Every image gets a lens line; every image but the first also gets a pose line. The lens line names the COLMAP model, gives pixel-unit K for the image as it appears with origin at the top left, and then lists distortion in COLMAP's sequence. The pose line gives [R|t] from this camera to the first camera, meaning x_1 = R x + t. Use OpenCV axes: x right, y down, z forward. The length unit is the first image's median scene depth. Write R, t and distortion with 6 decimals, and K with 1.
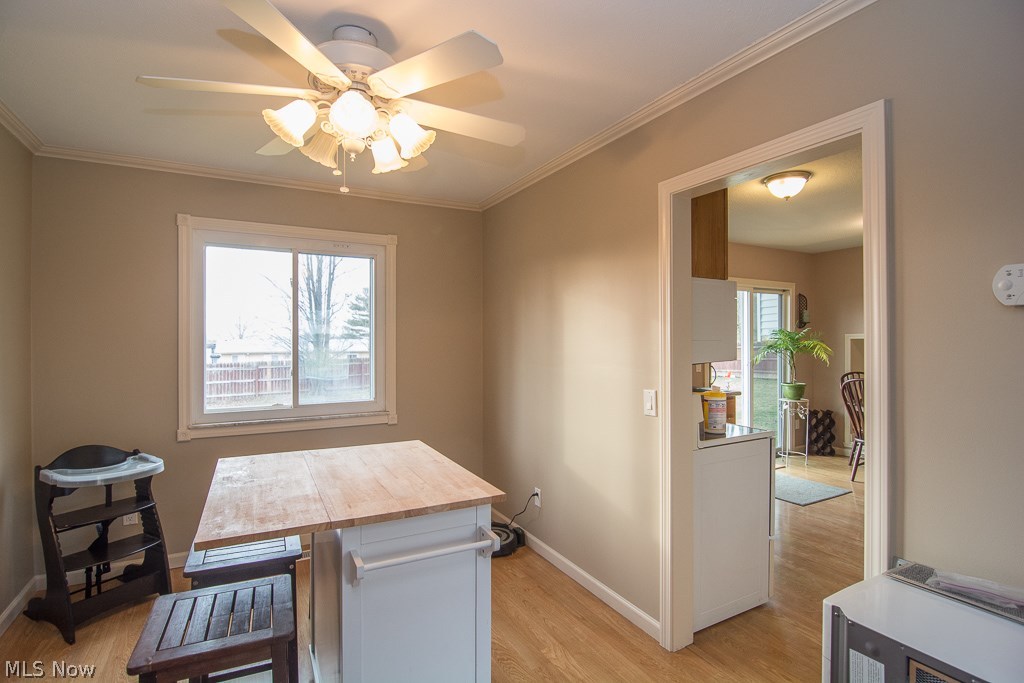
lens RADIAL K [[496.0, 0, 512.0], [0, 496.0, 341.5], [0, 0, 1]] dist [-0.002047, -0.000484]
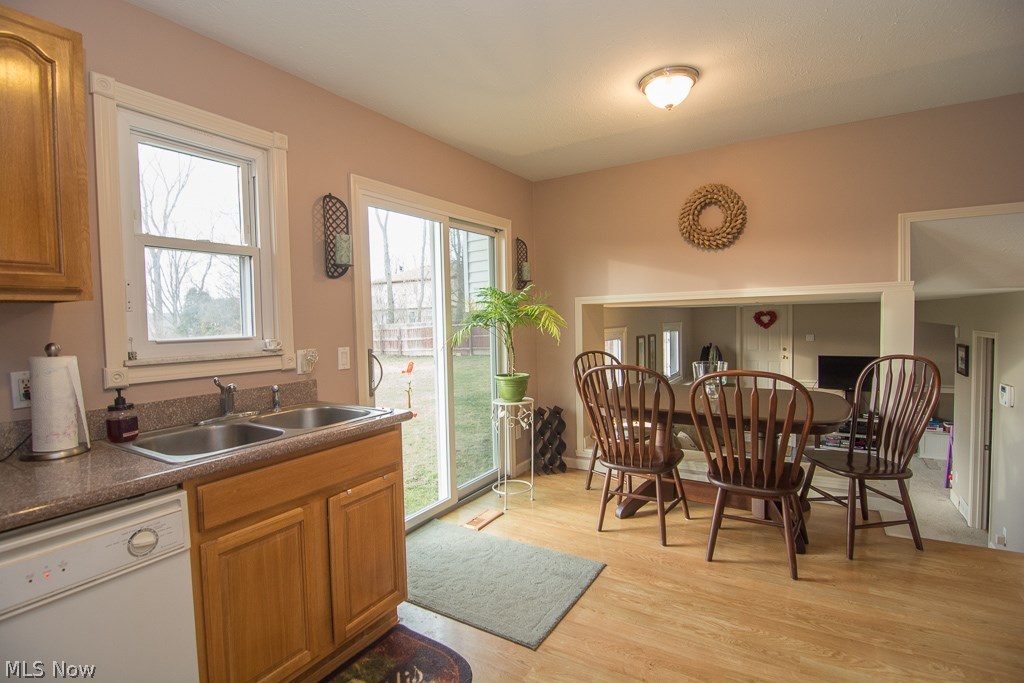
lens RADIAL K [[496.0, 0, 512.0], [0, 496.0, 341.5], [0, 0, 1]] dist [-0.002047, -0.000484]
pose [[0.869590, -0.041363, 0.492040, 0.256065], [0.022008, 0.998742, 0.045063, 0.013890], [-0.493285, -0.028357, 0.869406, 0.447504]]
